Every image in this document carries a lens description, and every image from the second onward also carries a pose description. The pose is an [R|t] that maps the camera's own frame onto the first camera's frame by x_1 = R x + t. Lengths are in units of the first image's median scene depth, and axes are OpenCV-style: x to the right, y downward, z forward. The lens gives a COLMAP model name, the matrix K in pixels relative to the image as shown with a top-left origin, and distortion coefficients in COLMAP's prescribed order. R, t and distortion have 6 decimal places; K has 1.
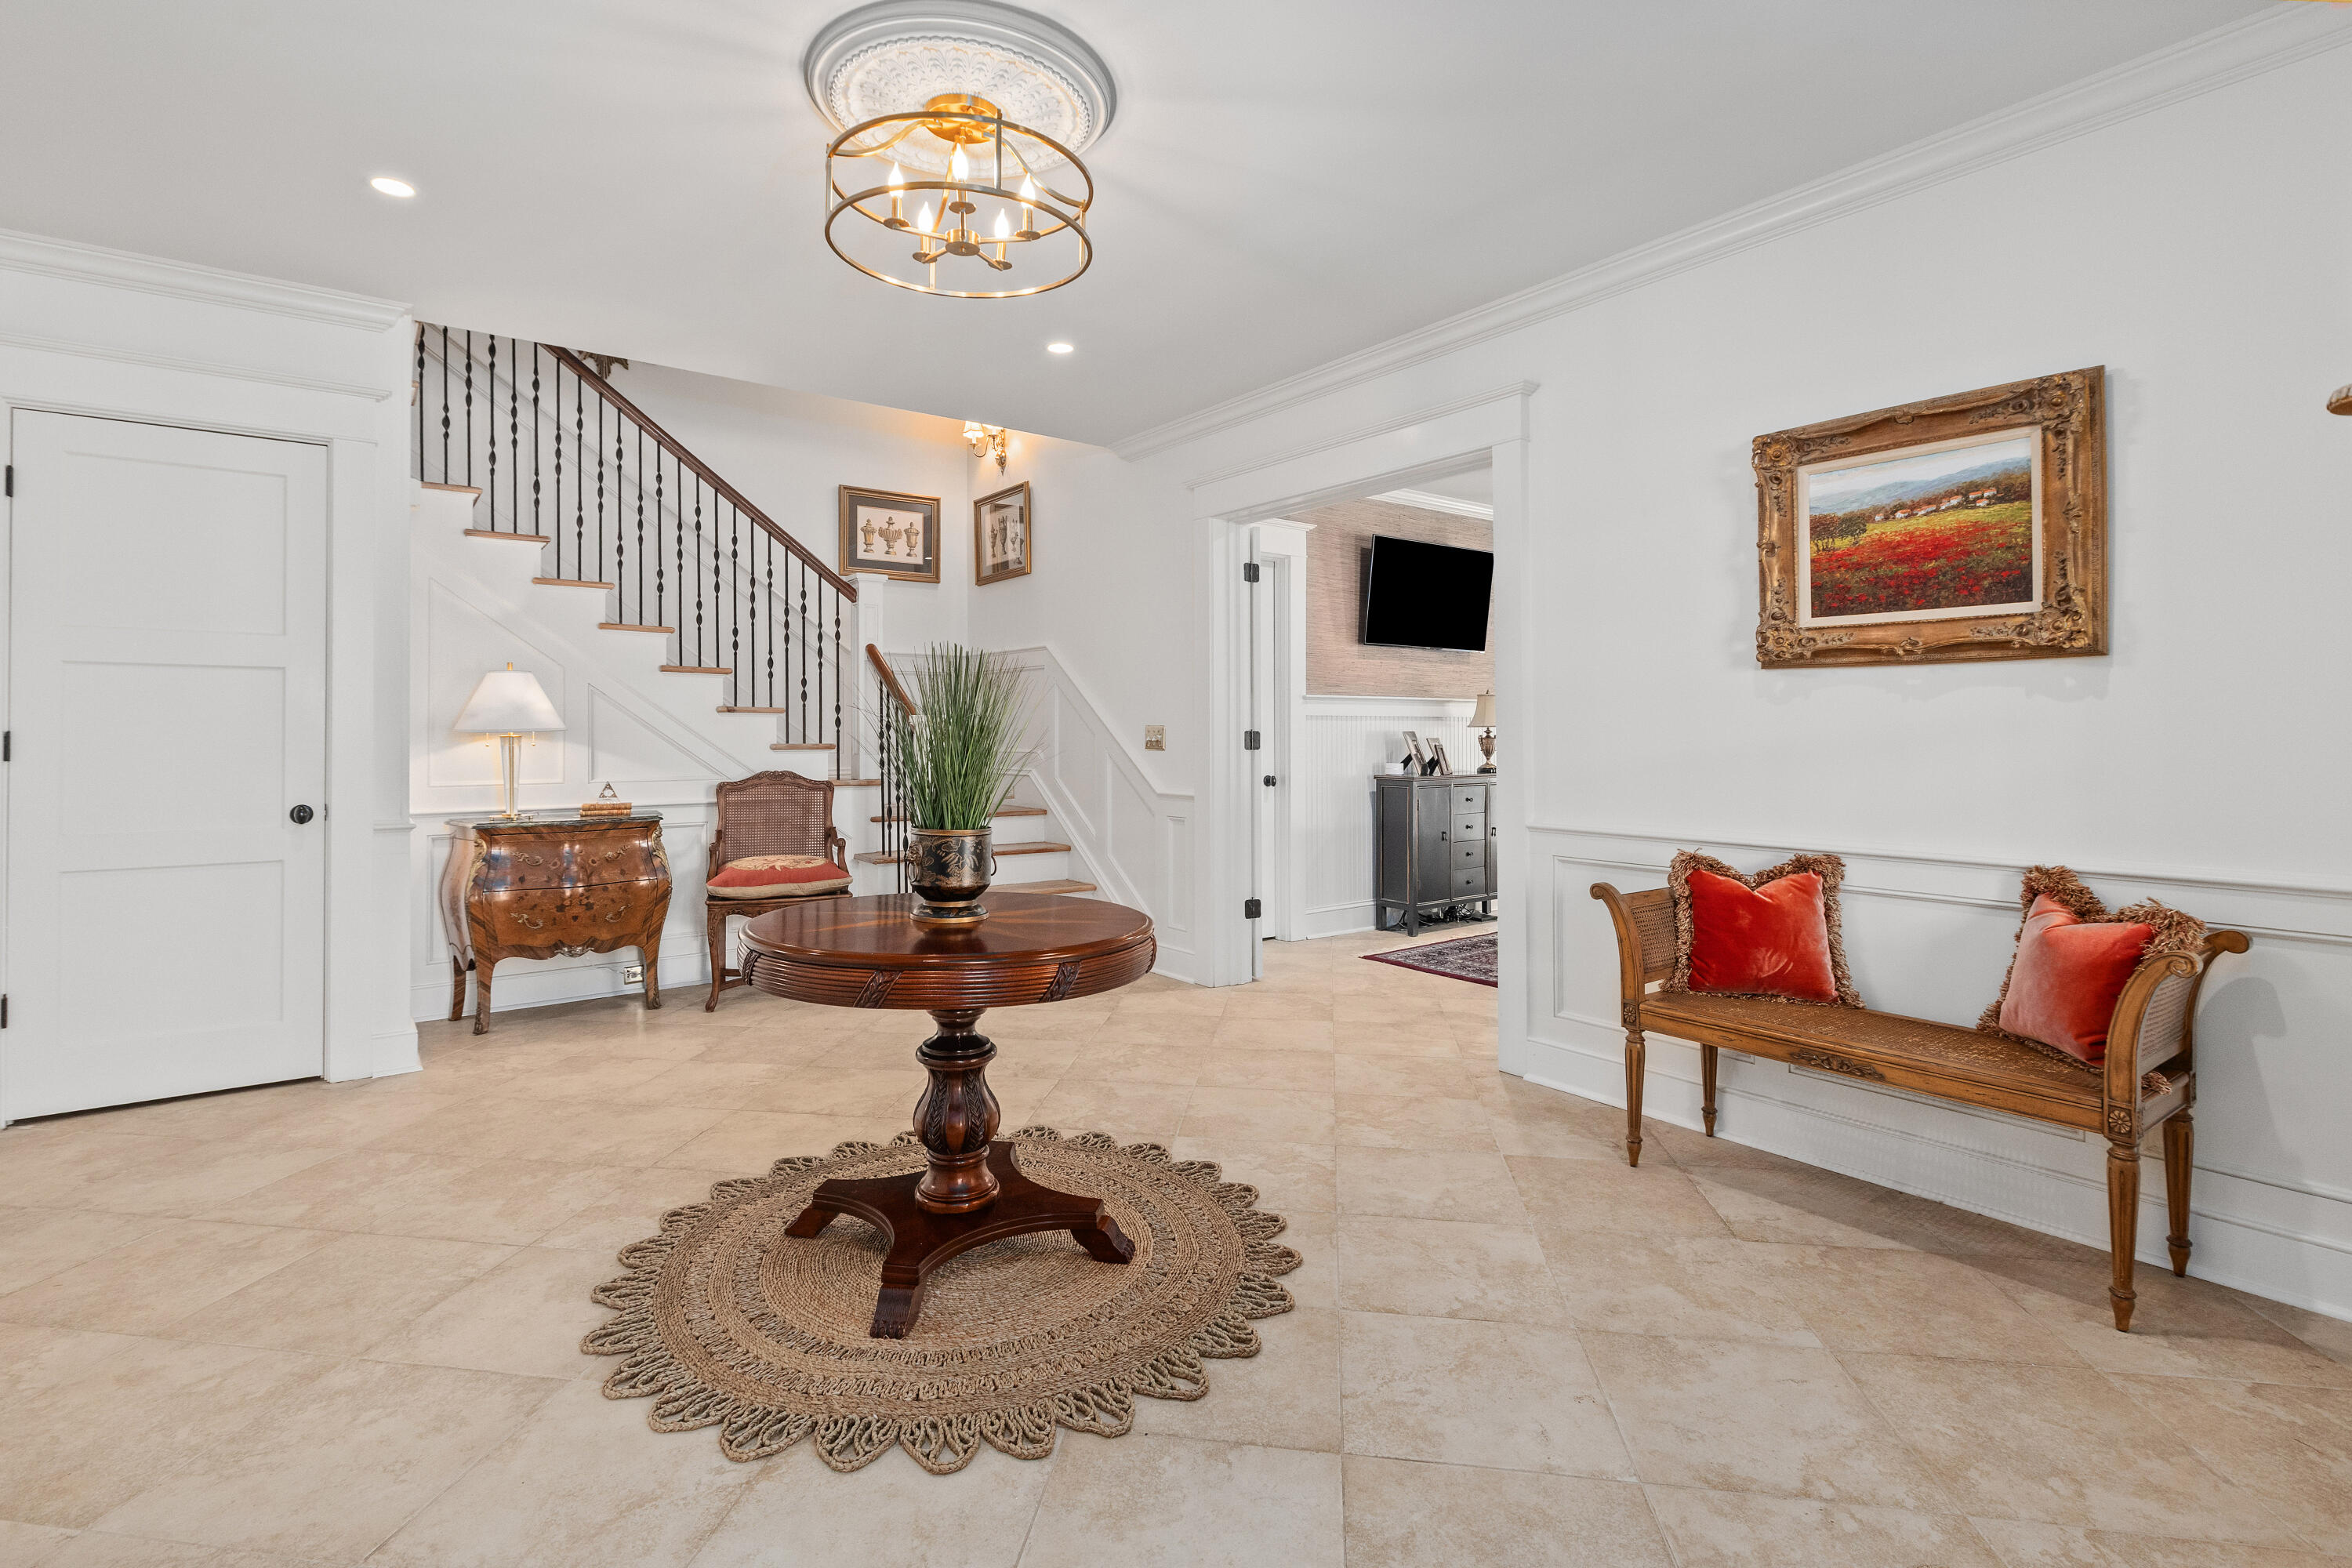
lens RADIAL K [[1065.1, 0, 1132.1], [0, 1065.1, 725.2], [0, 0, 1]] dist [0.004247, -0.001701]
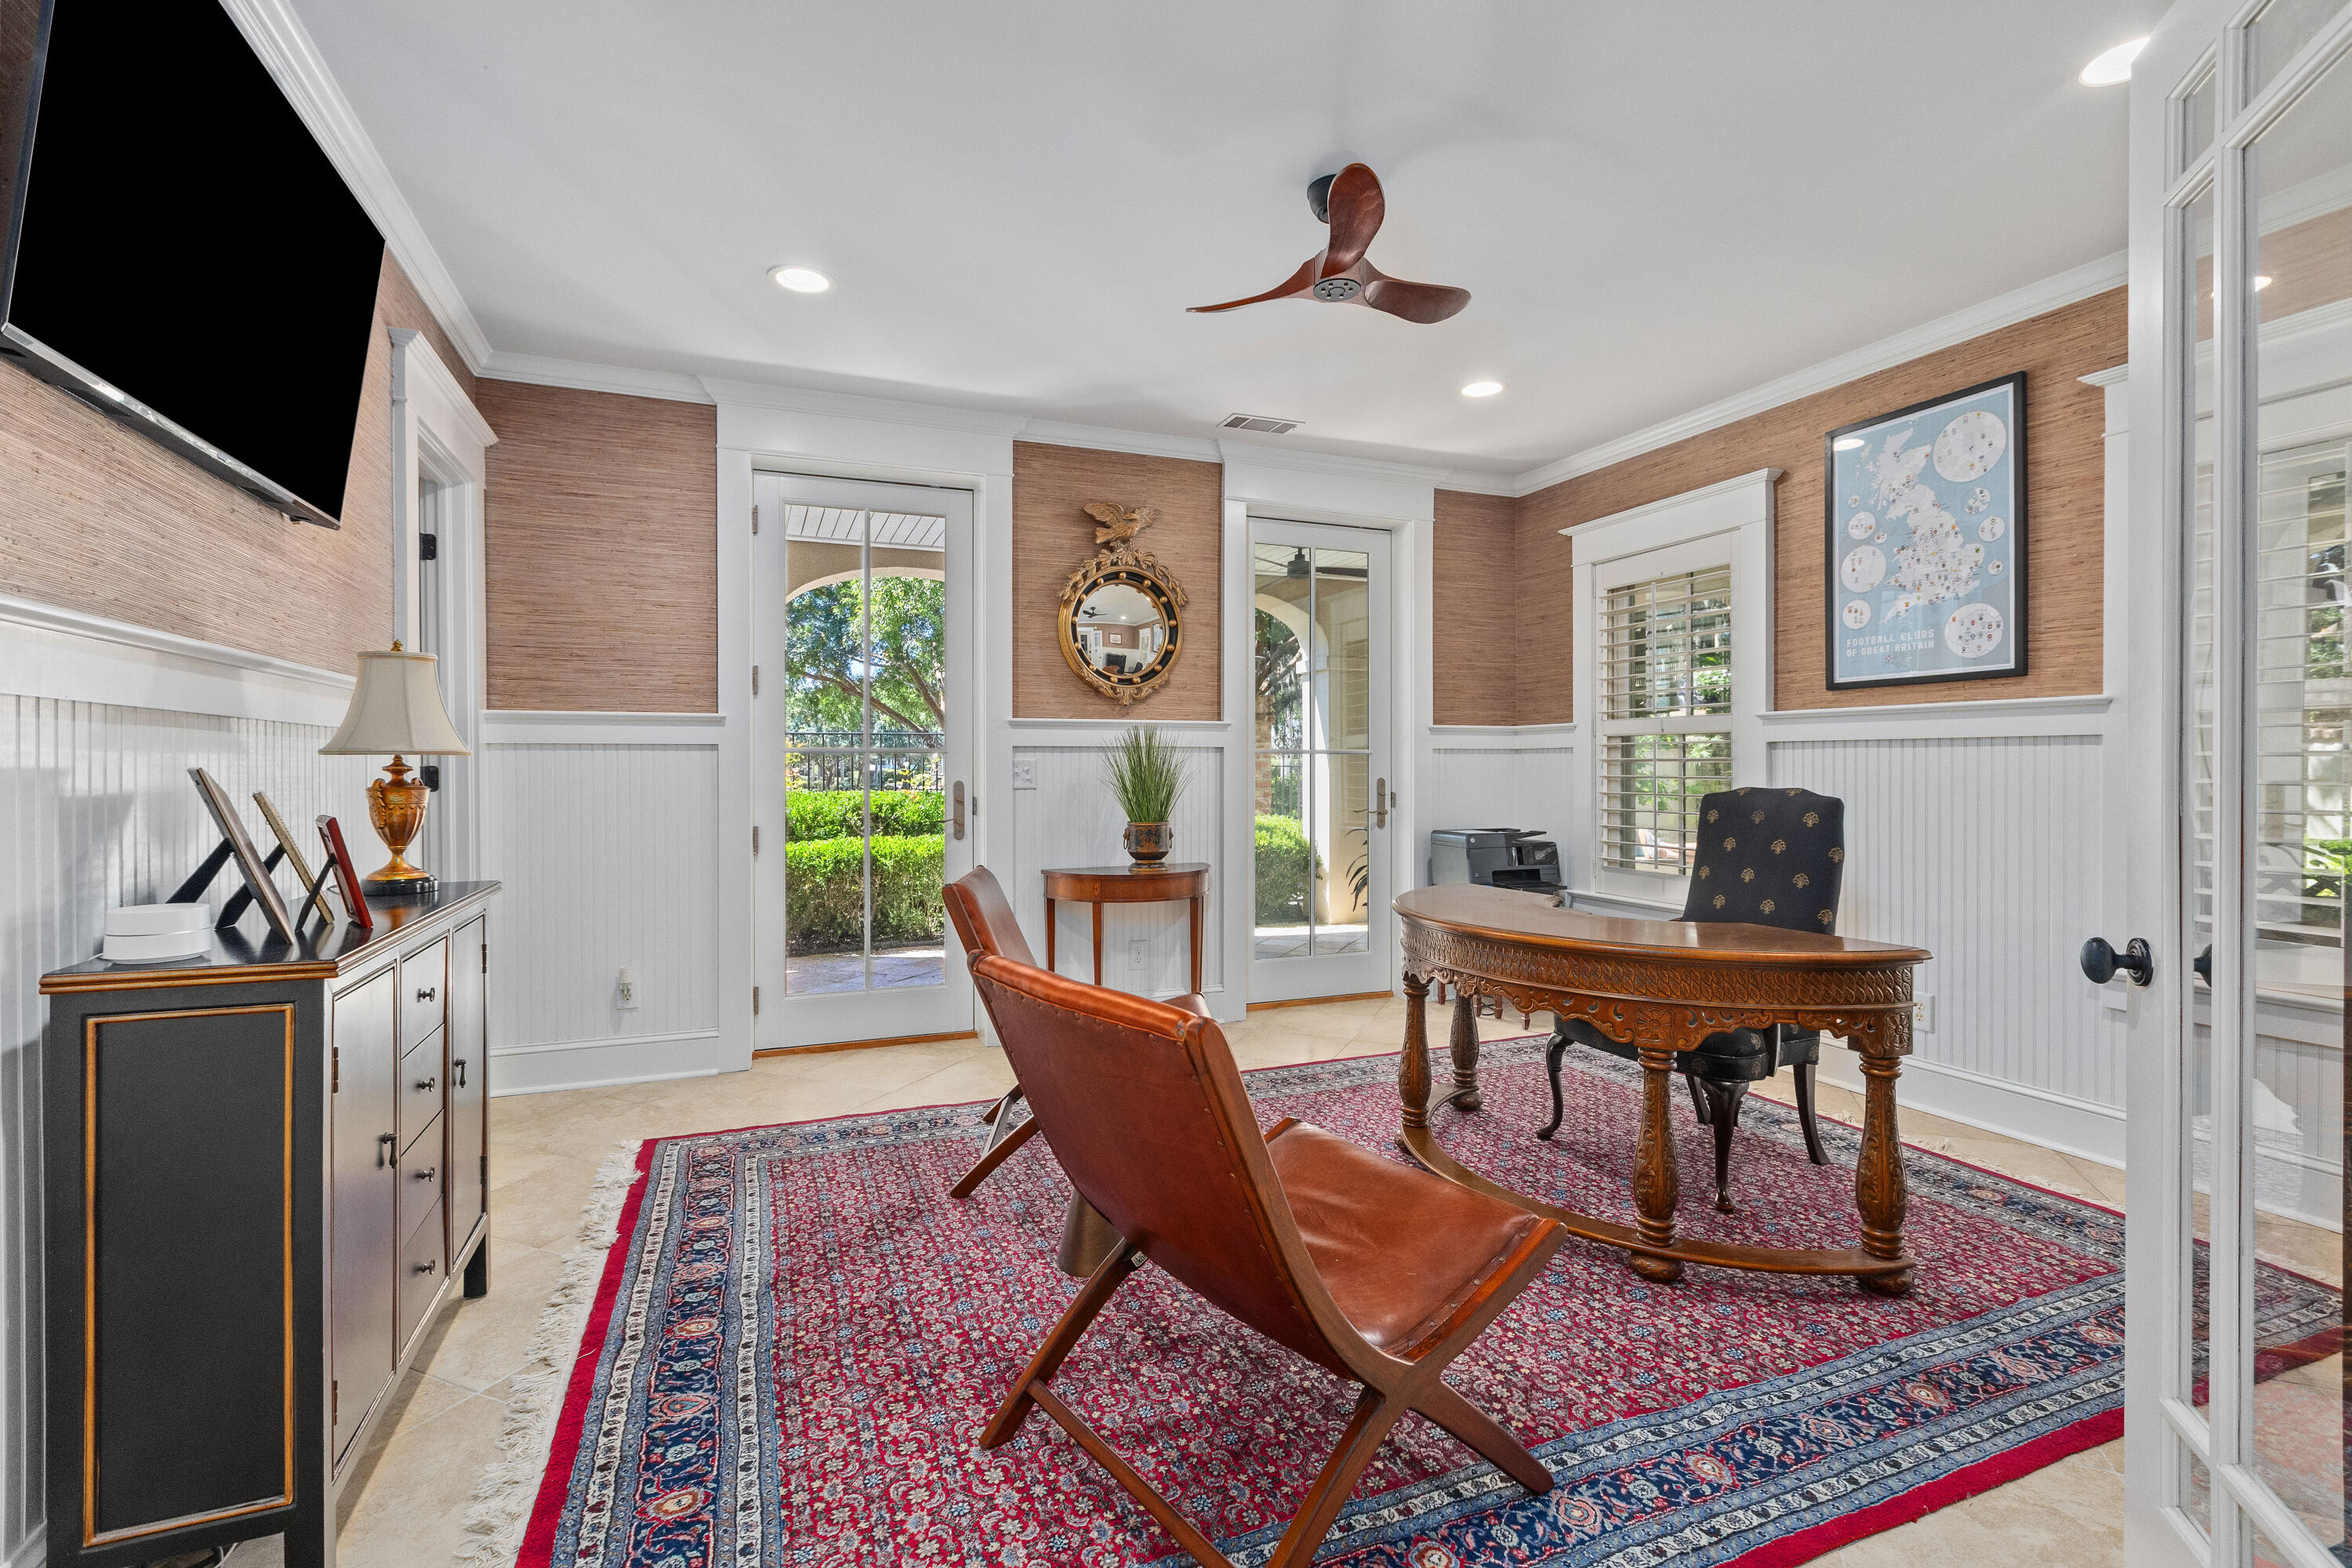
lens RADIAL K [[1065.1, 0, 1179.1], [0, 1065.1, 771.8], [0, 0, 1]] dist [0.004247, -0.001701]
pose [[0.209101, -0.002615, 0.977891, 0.111765], [-0.006118, 0.999973, 0.003982, 0.007491], [-0.977875, -0.006815, 0.209079, 1.237423]]
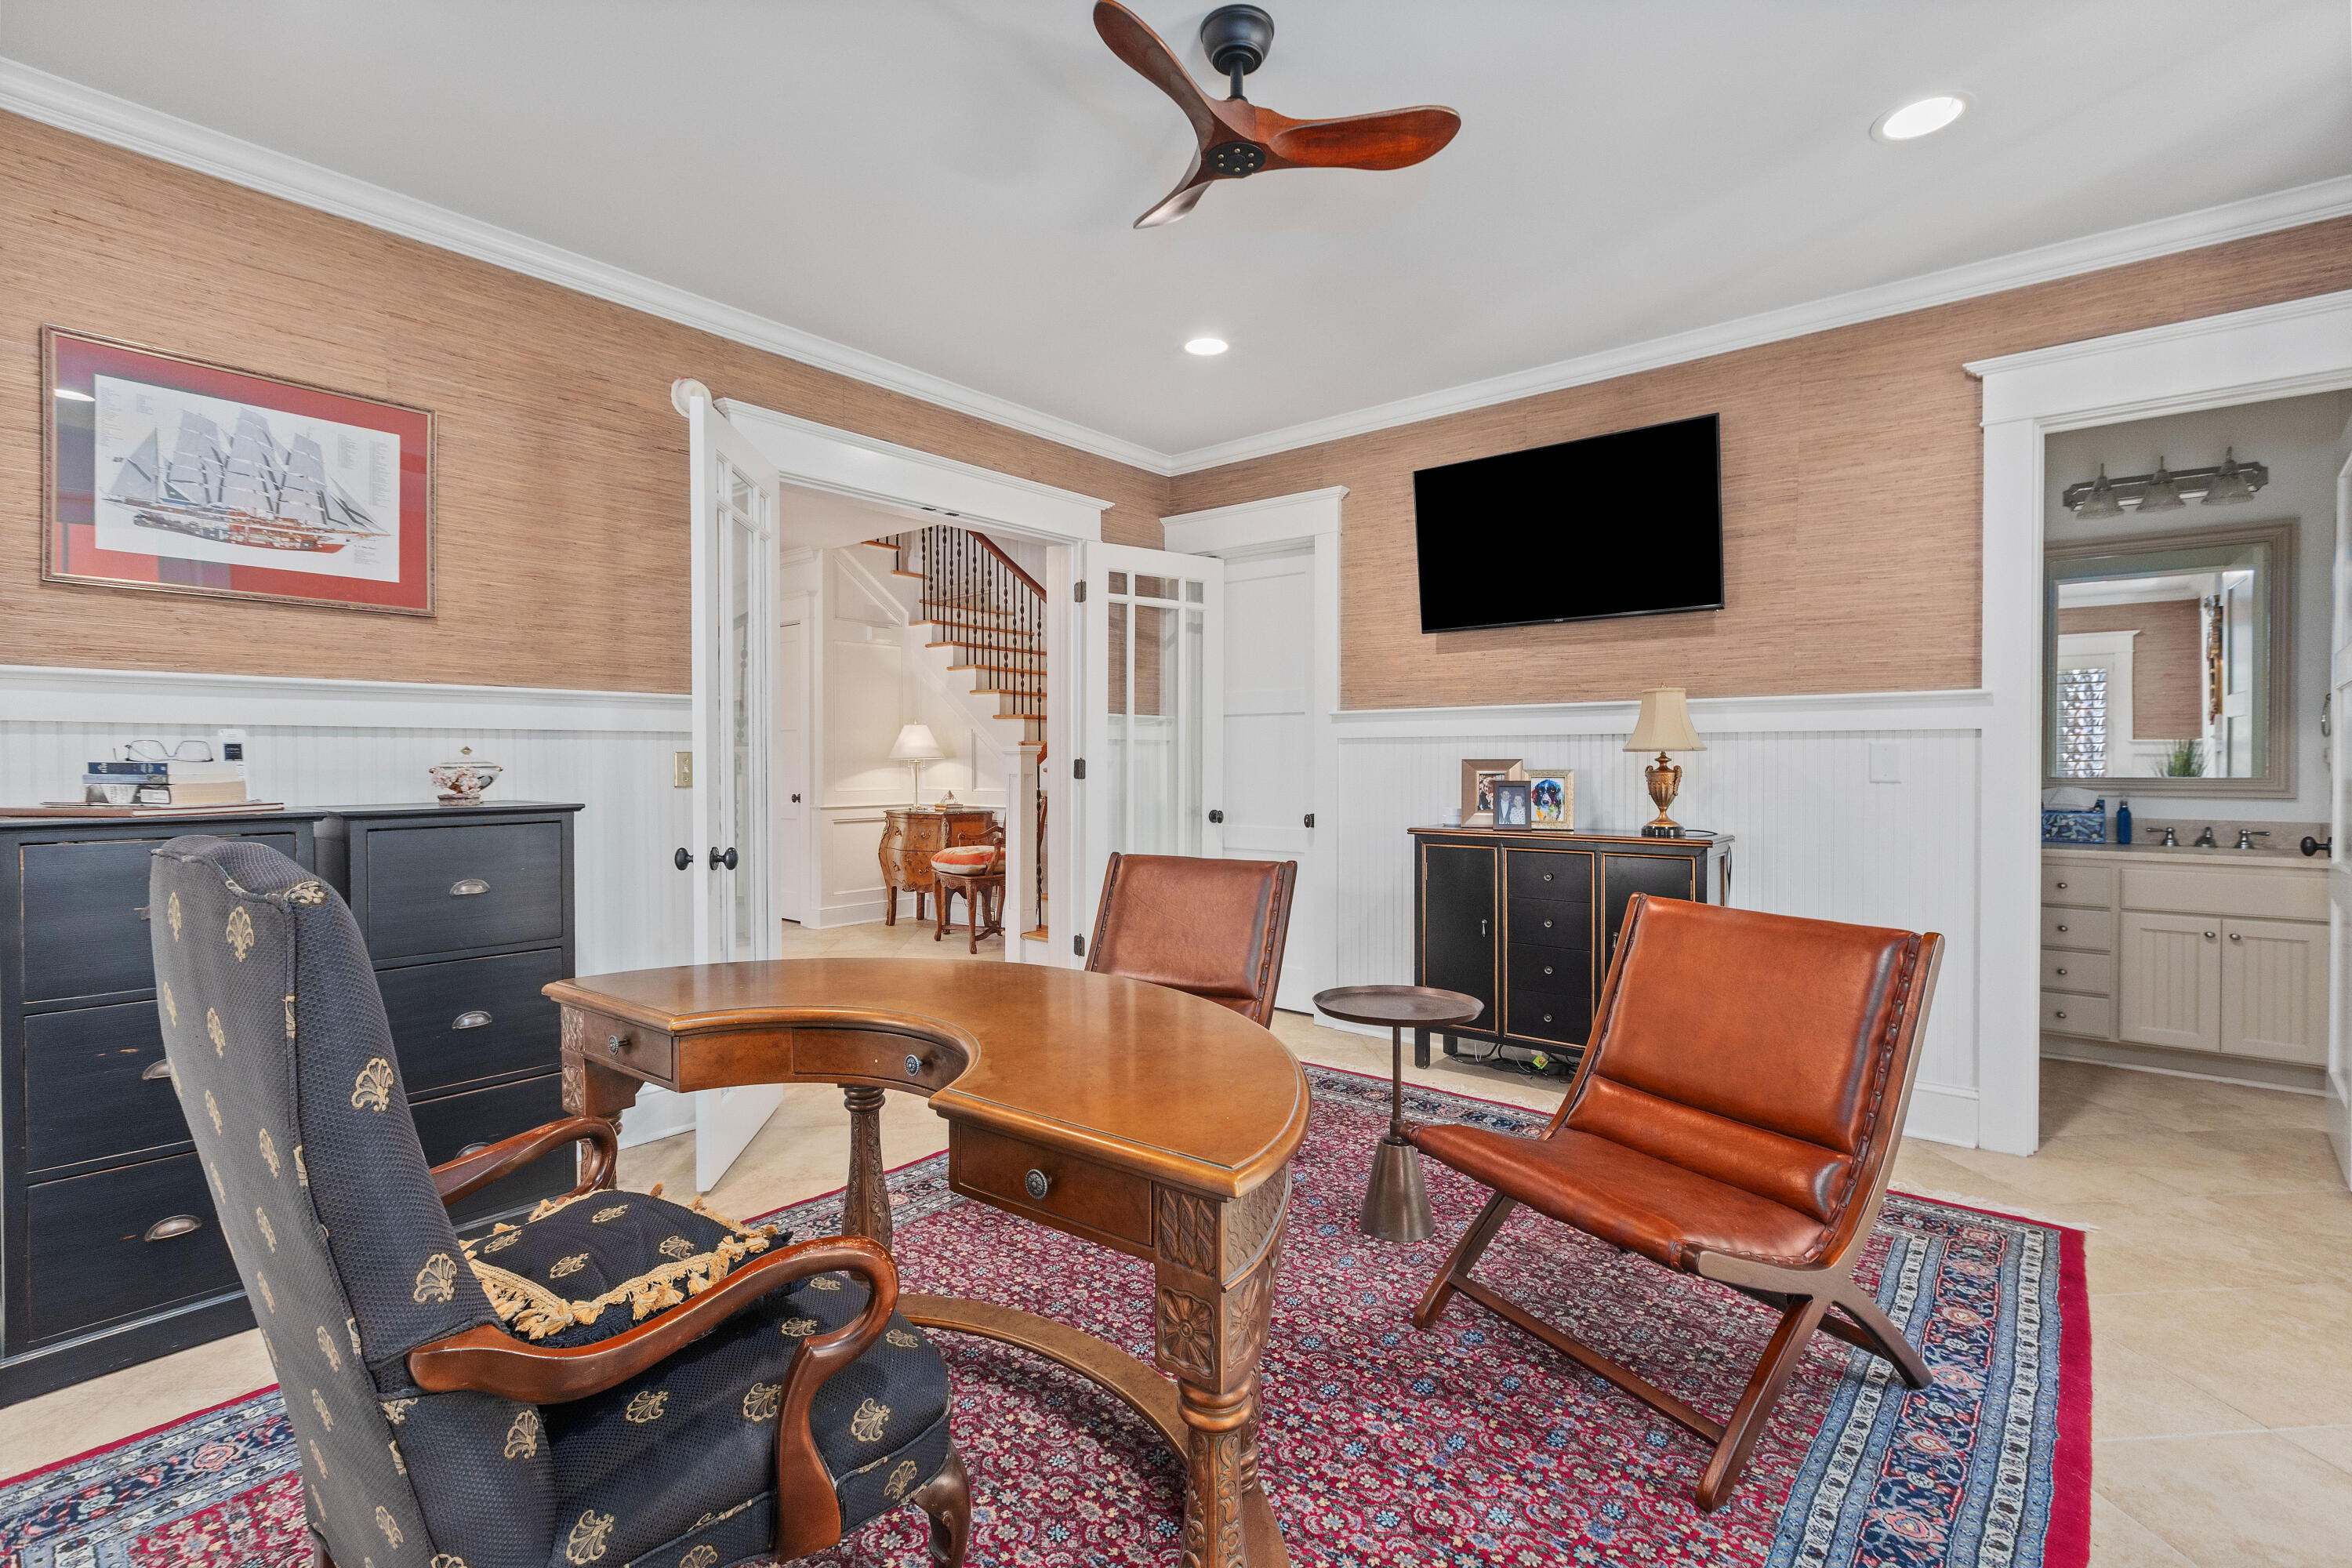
lens RADIAL K [[1065.1, 0, 1195.5], [0, 1065.1, 777.4], [0, 0, 1]] dist [0.004247, -0.001701]
pose [[0.274941, 0.016589, -0.961318, 1.398714], [0.006263, 0.999799, 0.019044, 0.005728], [0.961441, -0.011257, 0.274782, 1.108649]]
